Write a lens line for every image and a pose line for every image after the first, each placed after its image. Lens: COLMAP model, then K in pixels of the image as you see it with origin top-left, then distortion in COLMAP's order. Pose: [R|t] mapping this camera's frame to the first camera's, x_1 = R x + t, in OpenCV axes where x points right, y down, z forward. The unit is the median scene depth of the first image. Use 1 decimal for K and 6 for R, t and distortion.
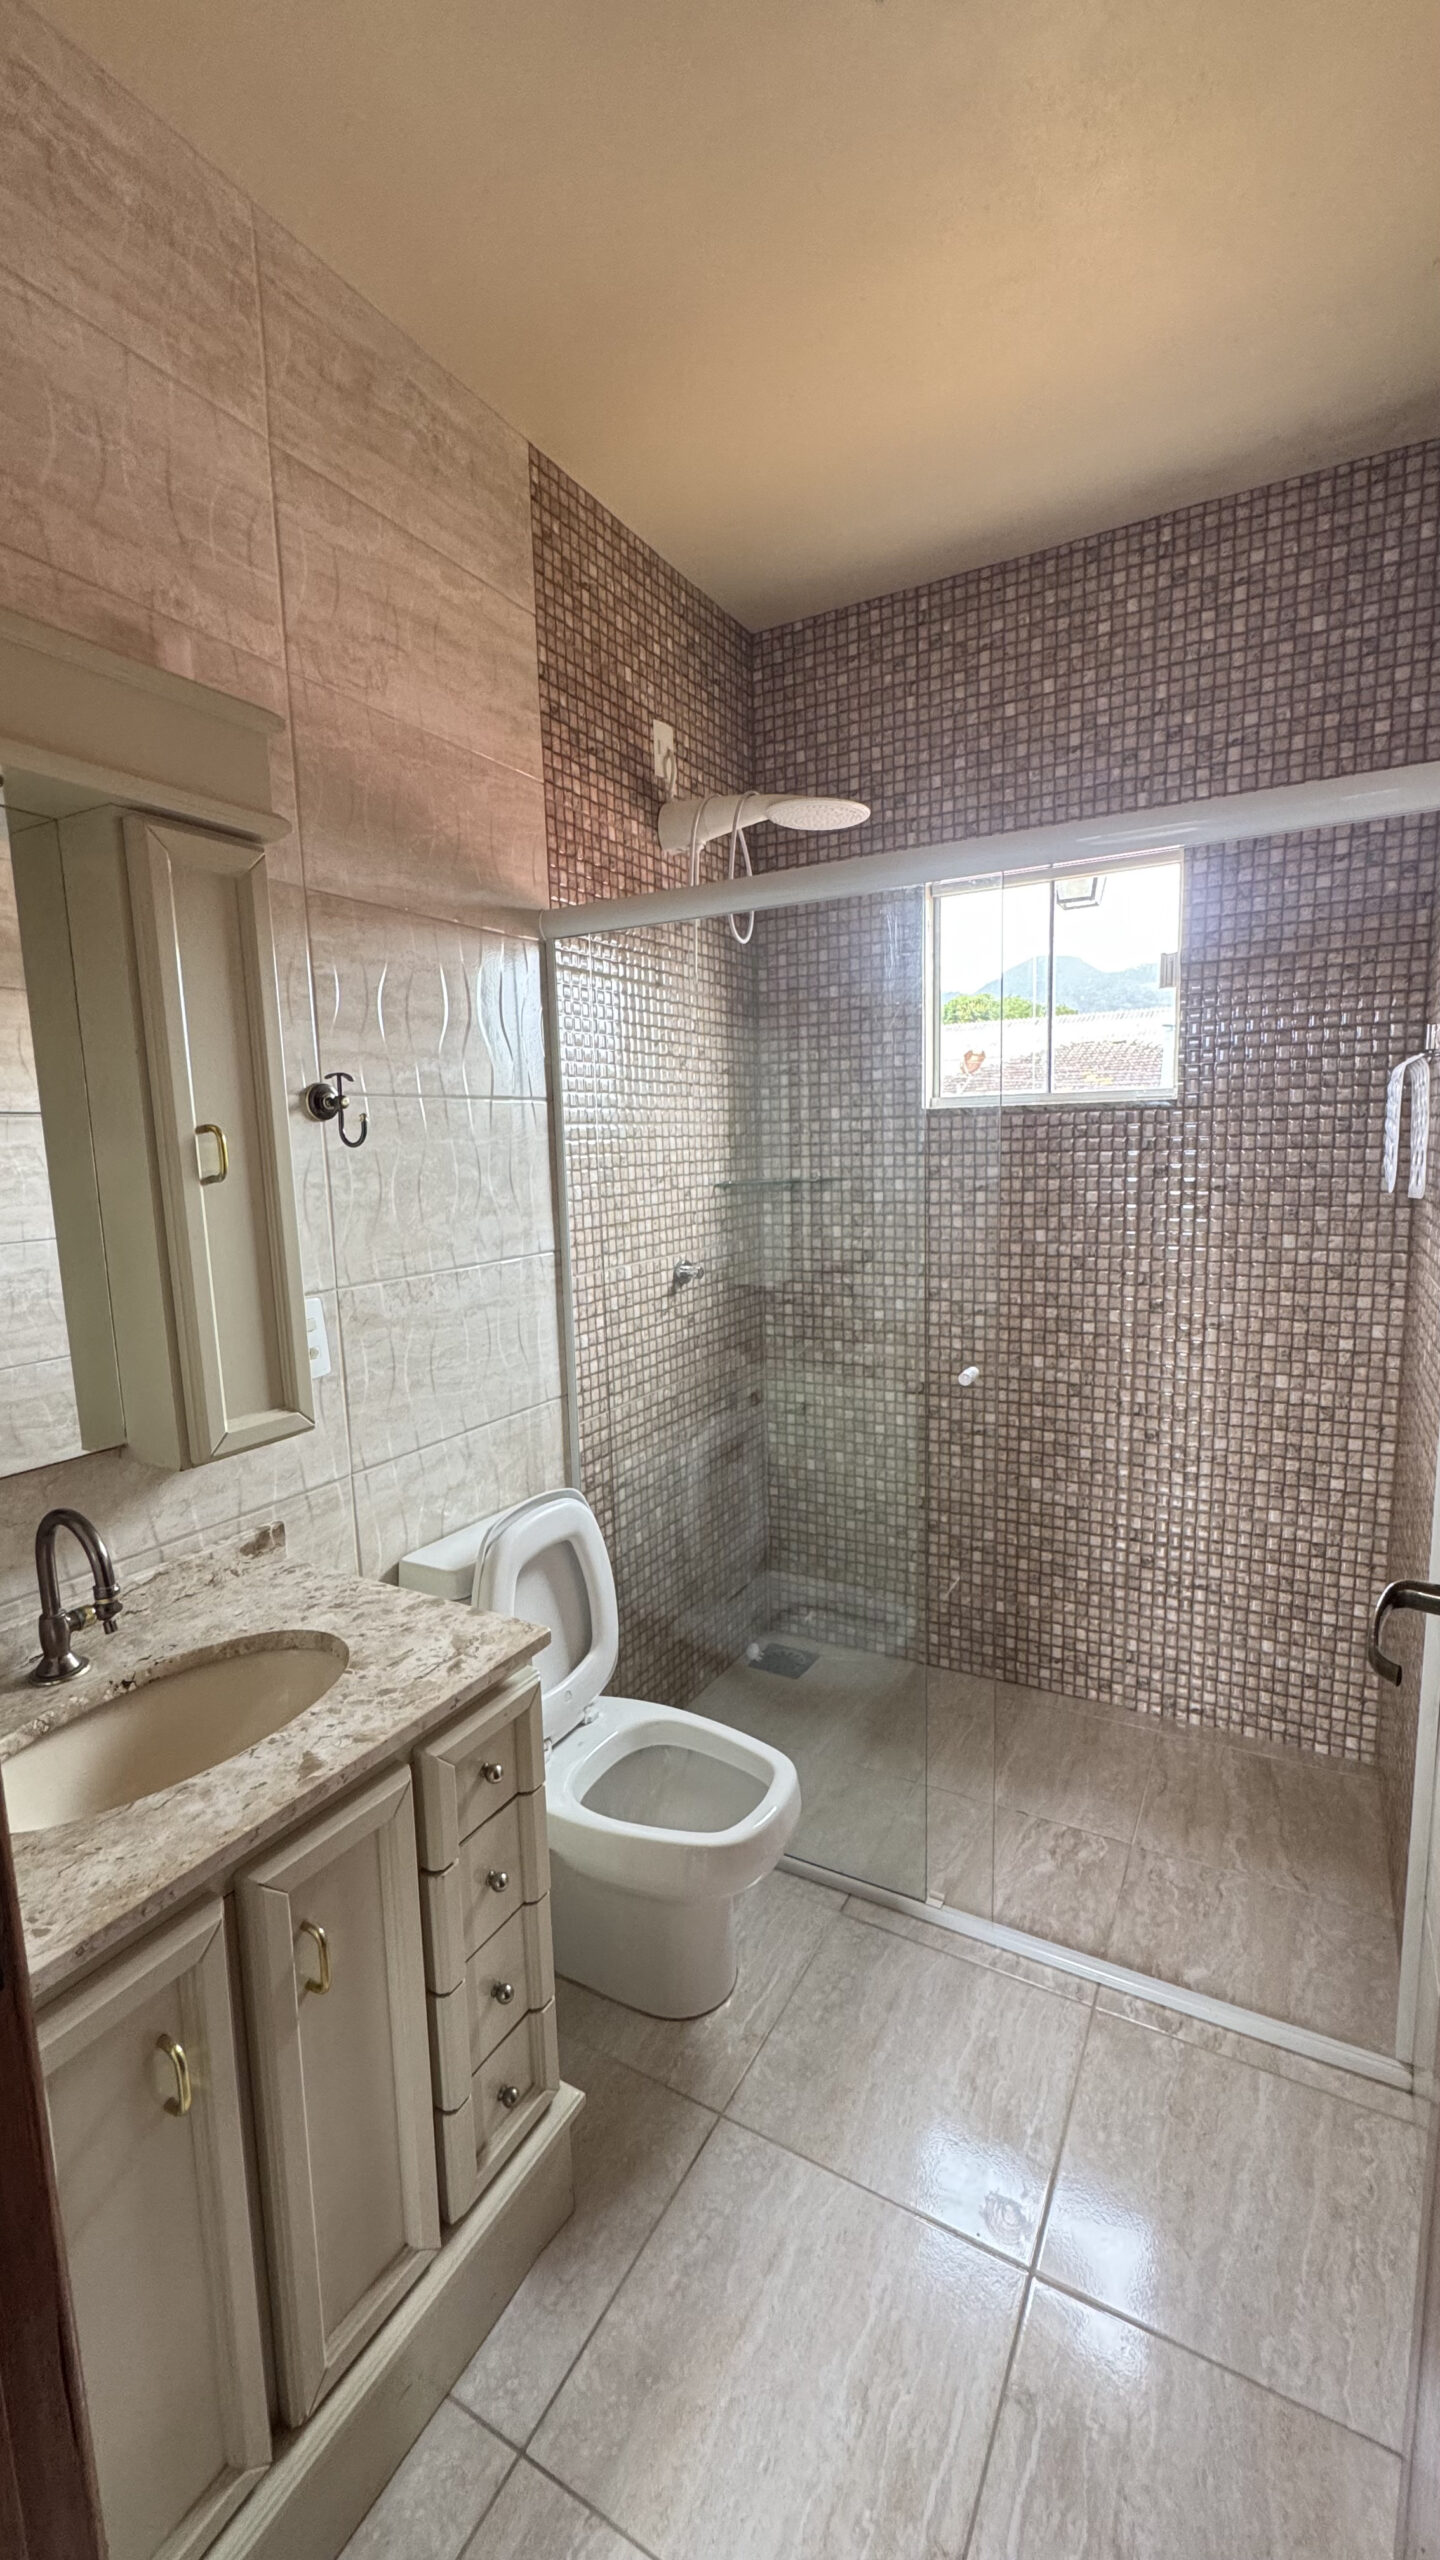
lens RADIAL K [[1035.3, 0, 720.9], [0, 1035.3, 1279.0], [0, 0, 1]] dist [-0.001406, -0.000401]
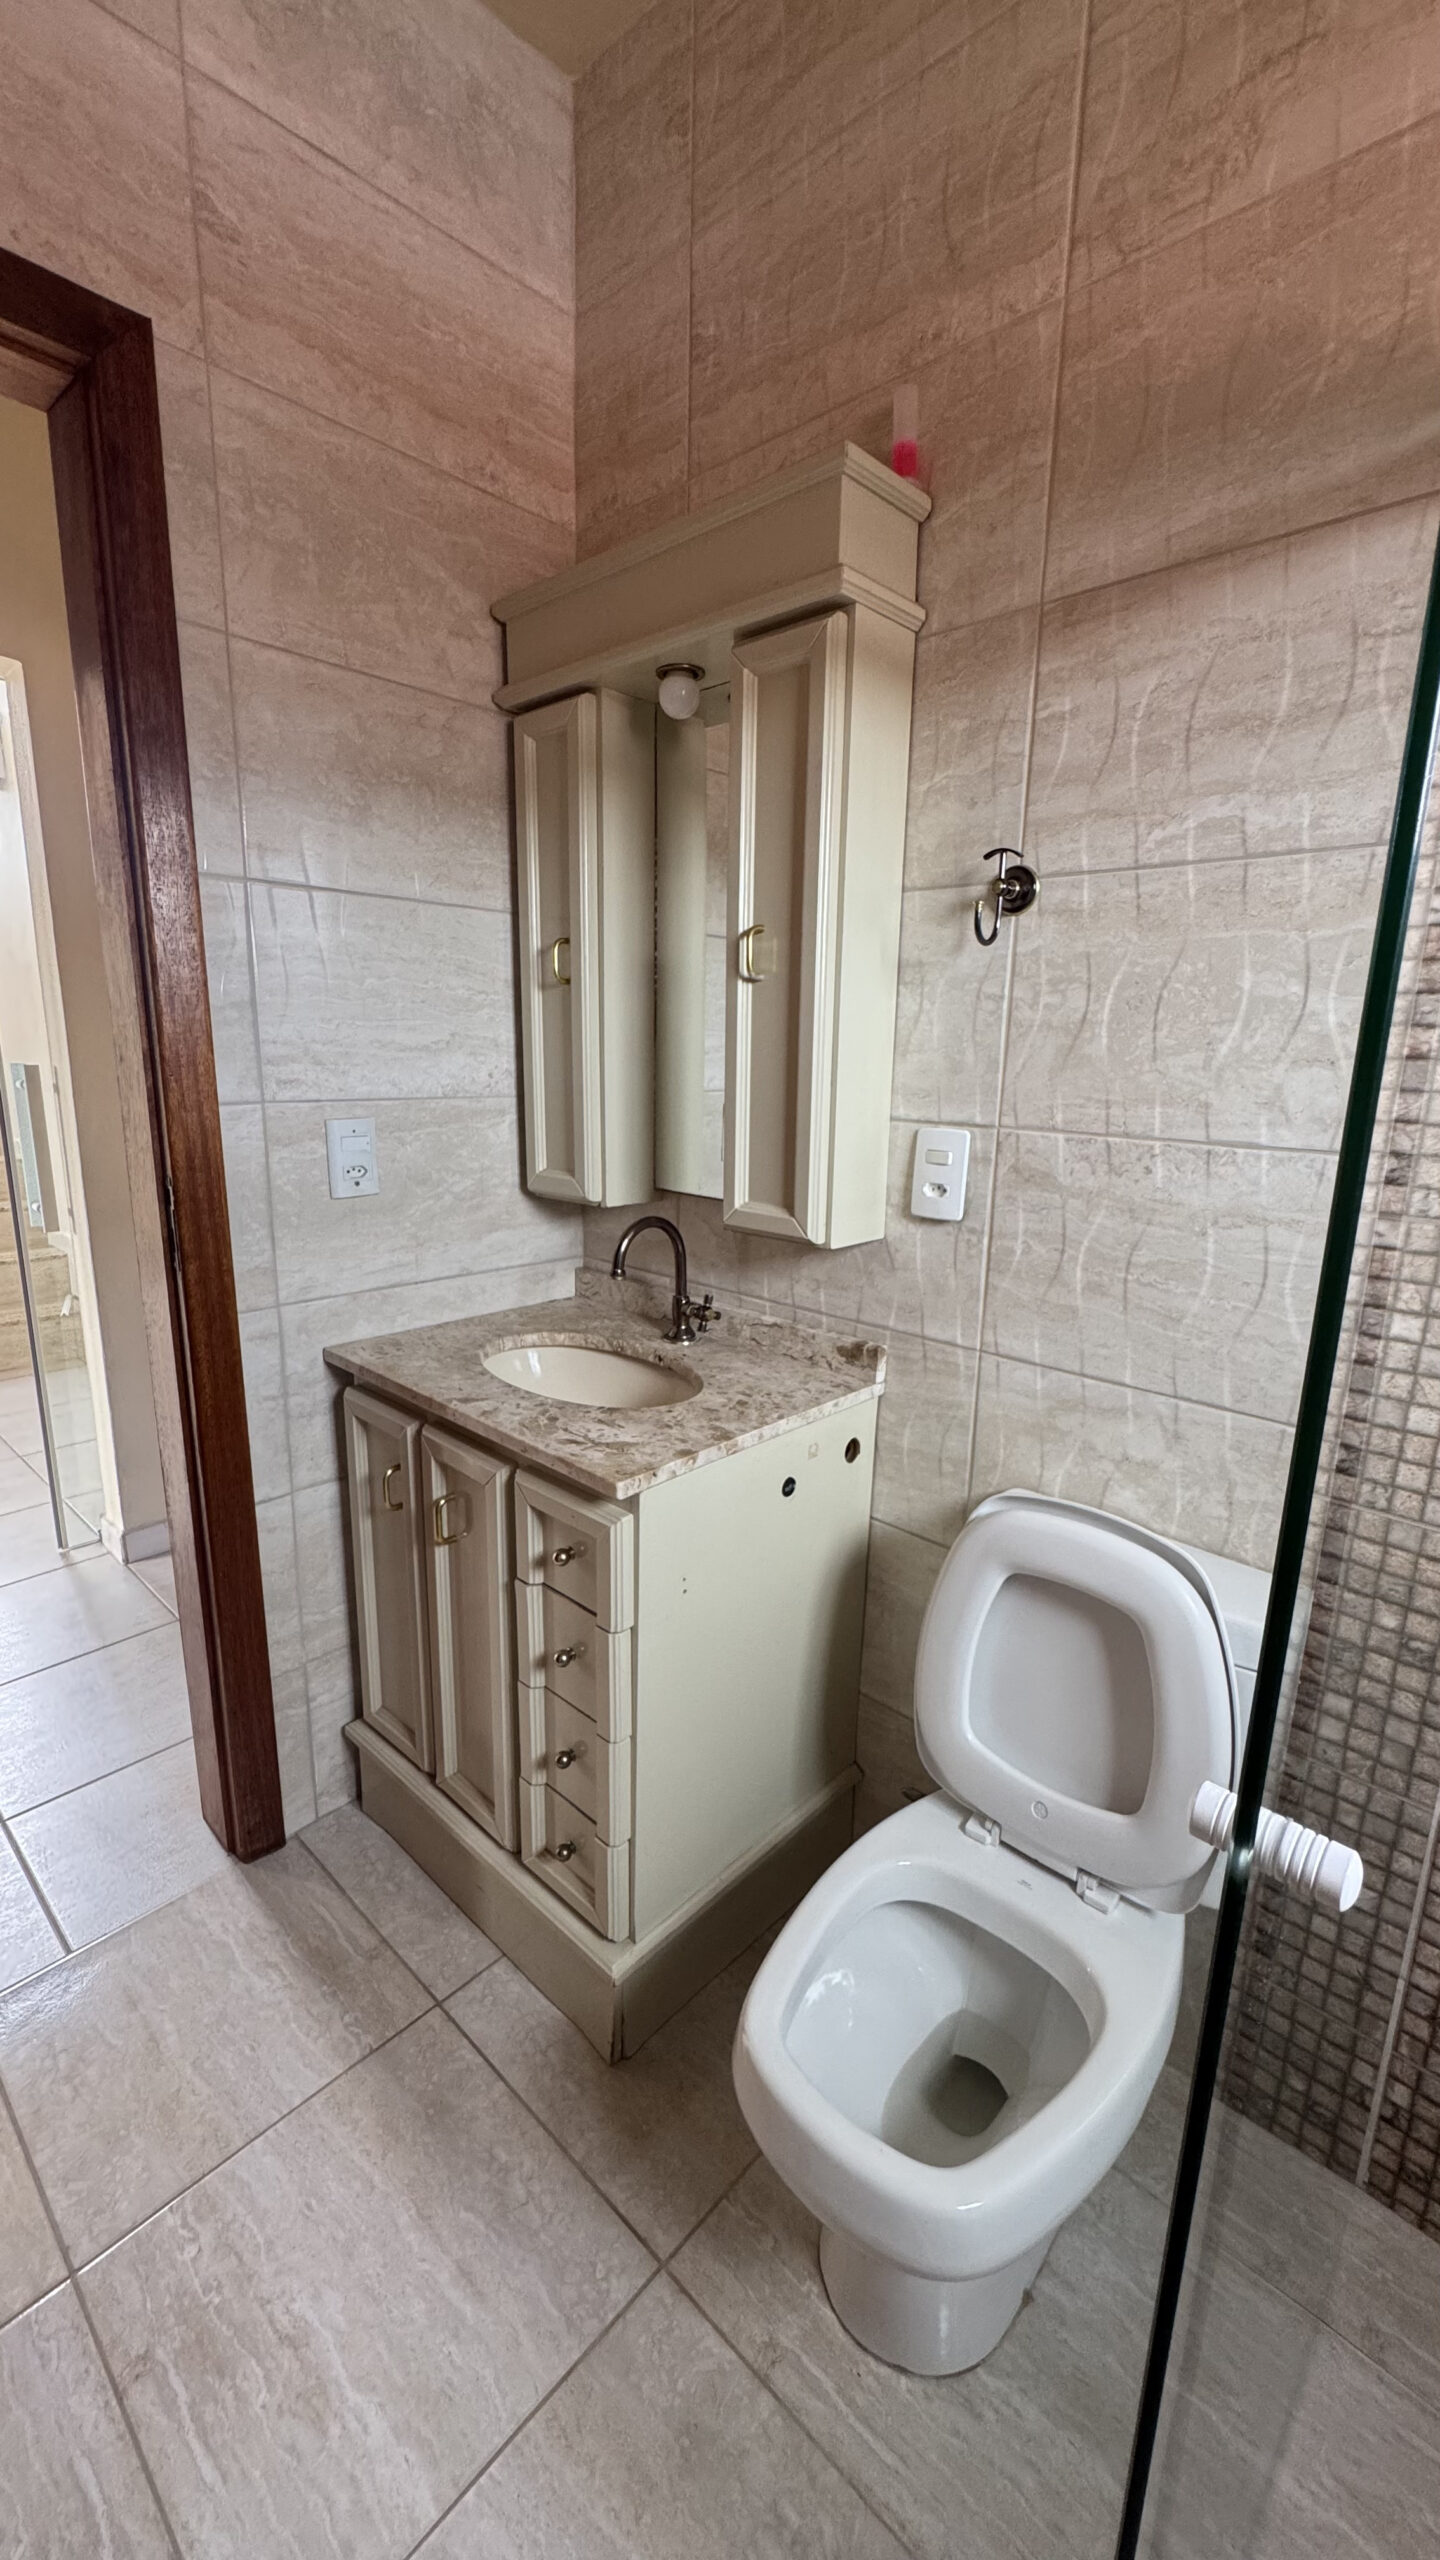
lens RADIAL K [[1035.3, 0, 719.3], [0, 1035.3, 1281.1], [0, 0, 1]] dist [-0.001406, -0.000401]
pose [[-0.247784, 0.238928, -0.938891, 0.516455], [-0.145230, 0.949002, 0.279829, -0.076980], [0.957868, 0.205692, -0.200447, 1.037246]]
